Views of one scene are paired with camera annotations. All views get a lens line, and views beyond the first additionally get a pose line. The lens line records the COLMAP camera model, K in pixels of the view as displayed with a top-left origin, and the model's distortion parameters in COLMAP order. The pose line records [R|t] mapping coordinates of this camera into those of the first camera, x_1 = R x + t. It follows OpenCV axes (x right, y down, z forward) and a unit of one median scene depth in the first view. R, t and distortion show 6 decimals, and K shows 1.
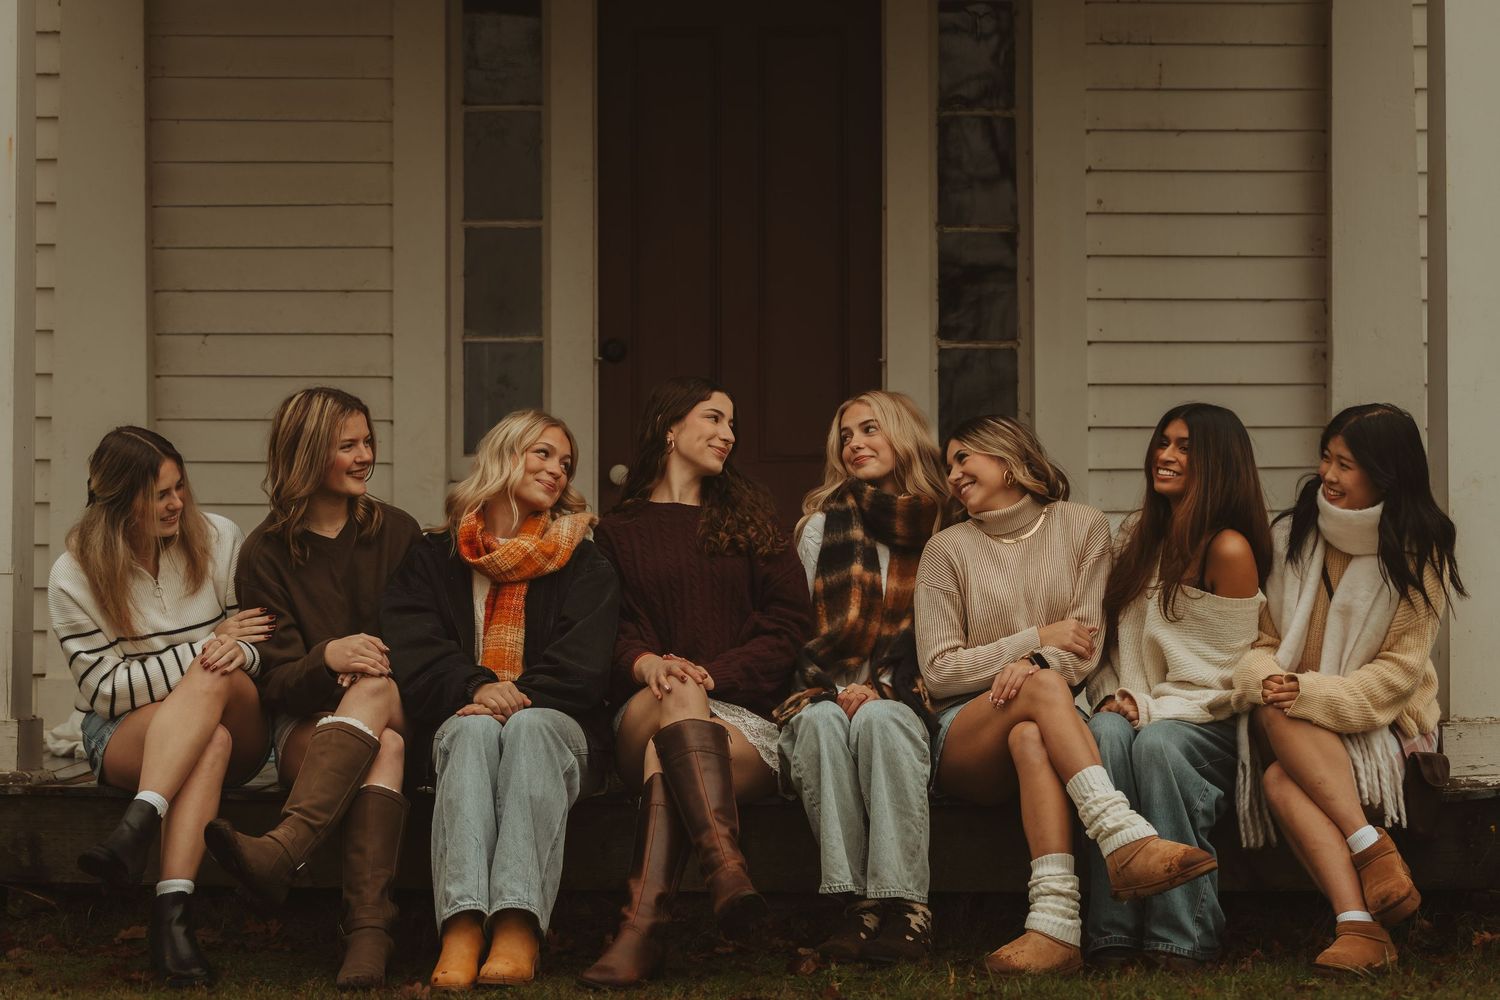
lens RADIAL K [[3973.5, 0, 775.0], [0, 3973.5, 500.4], [0, 0, 1]] dist [0.042902, 0.175499]
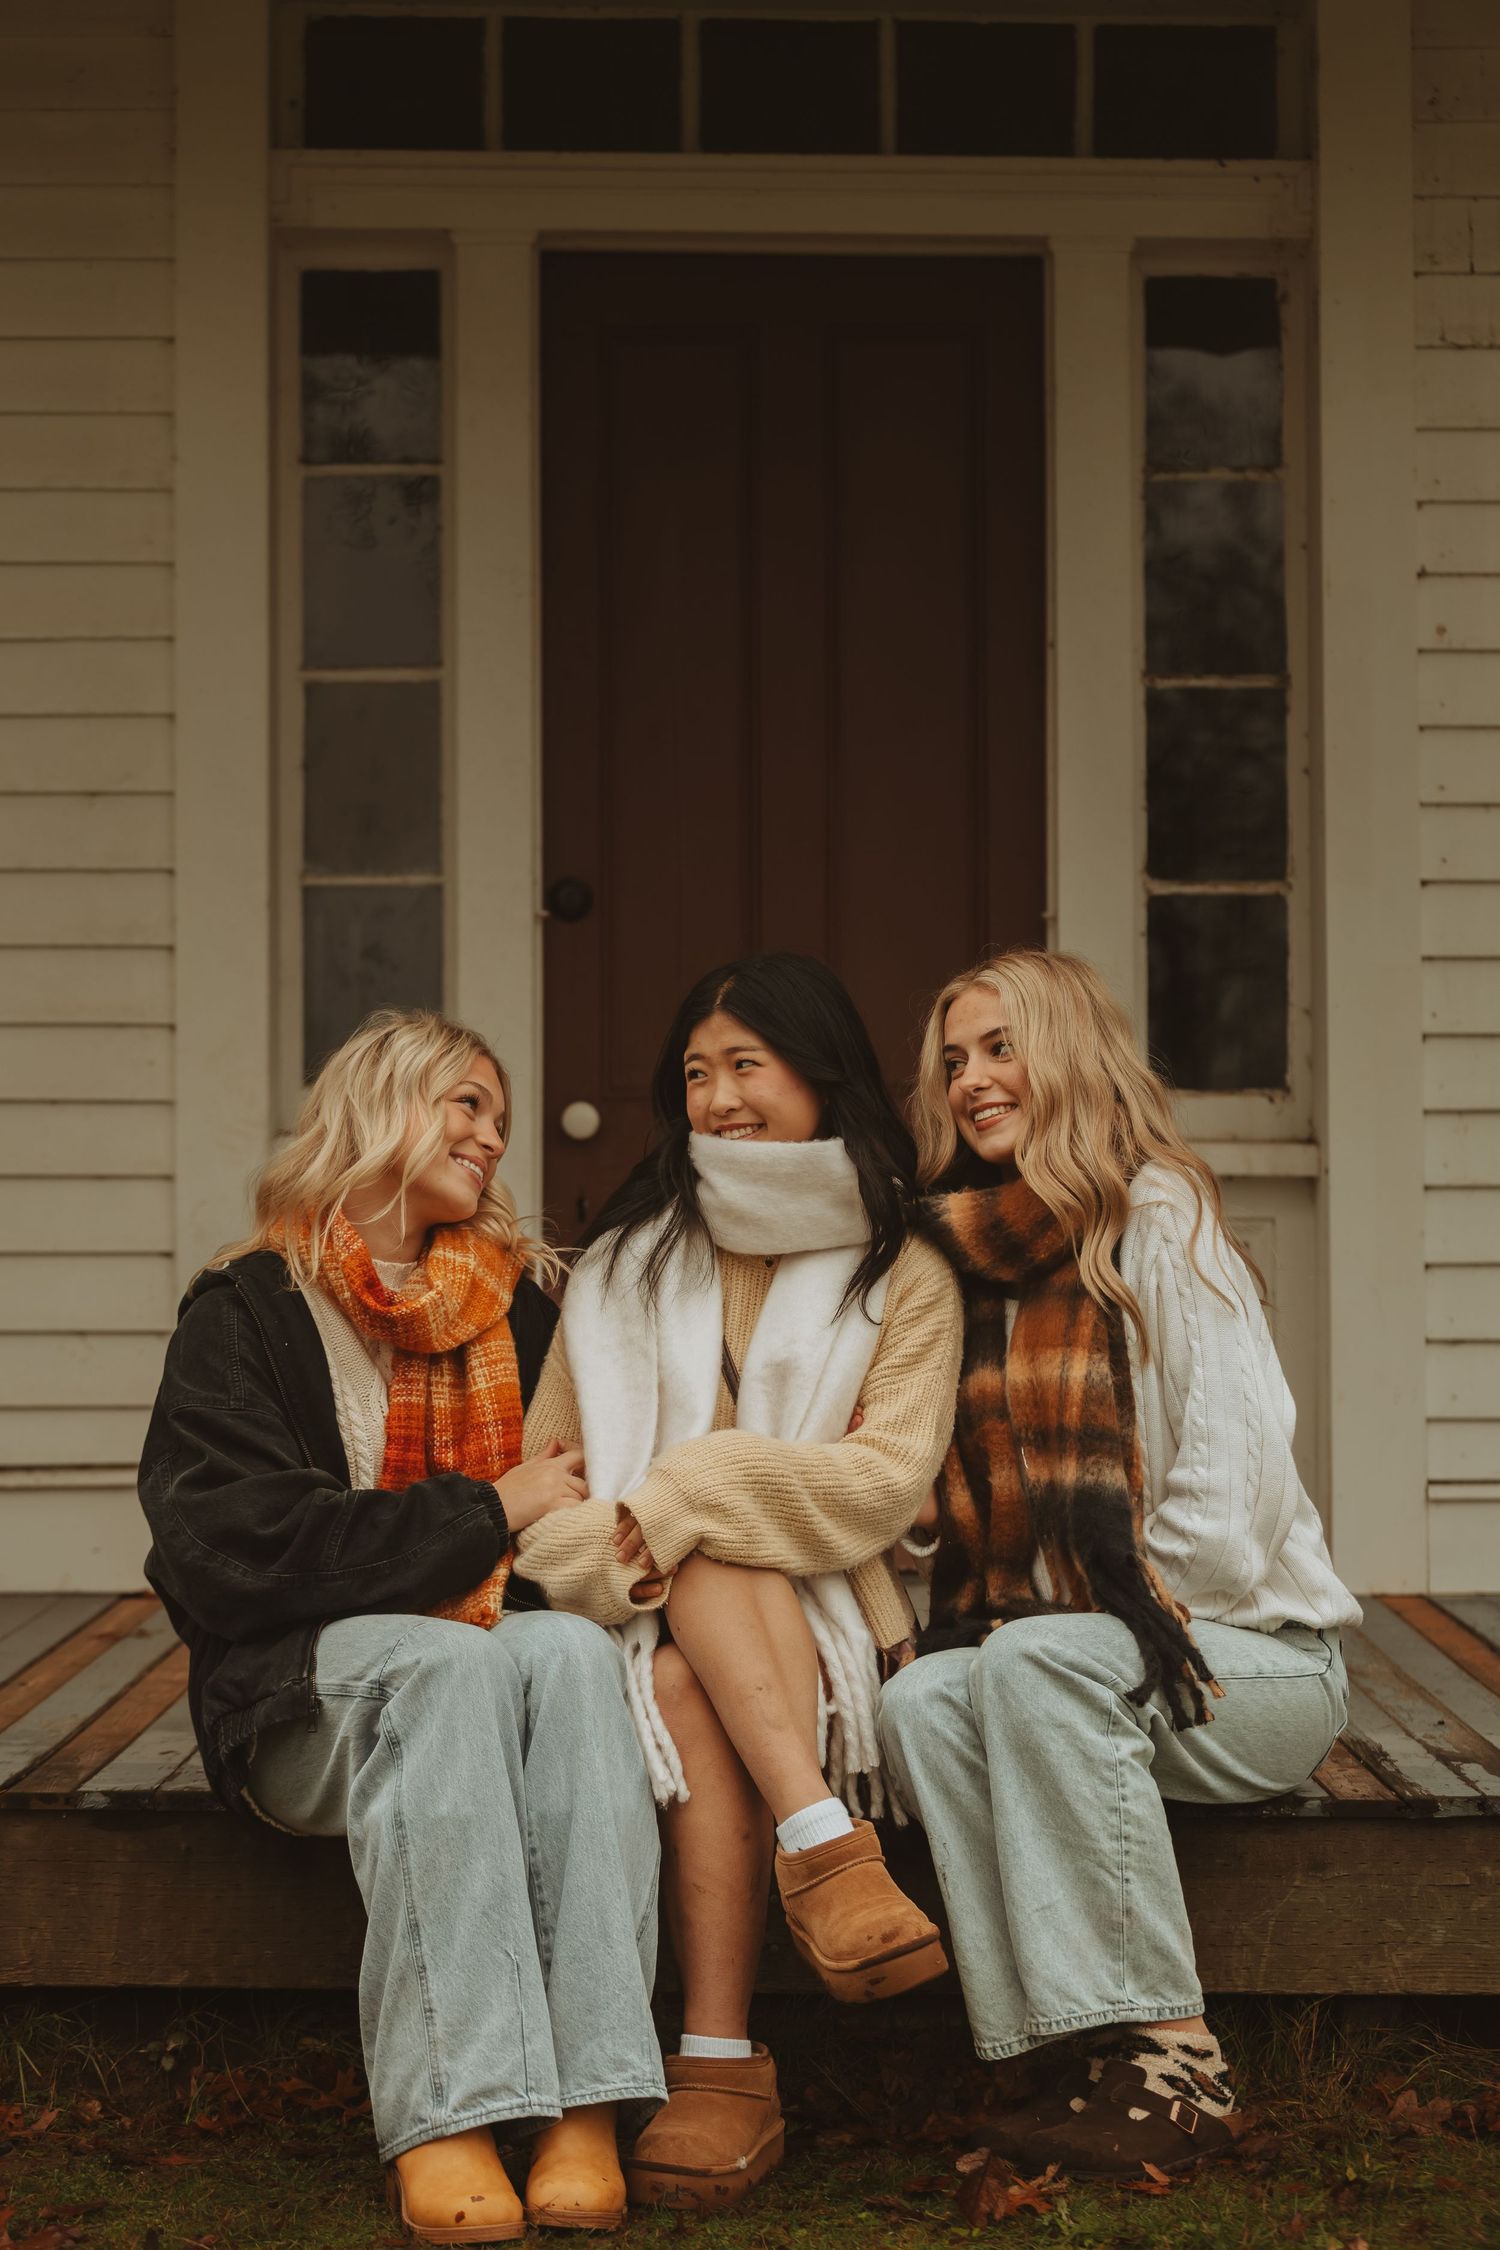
lens RADIAL K [[4547.4, 0, 701.6], [0, 4547.4, 1126.9], [0, 0, 1]] dist [0.037152, -0.182233]
pose [[0.999980, -0.001632, -0.006064, -0.018078], [0.001641, 0.999998, 0.001353, -0.006457], [0.006062, -0.001363, 0.999981, 0.358267]]
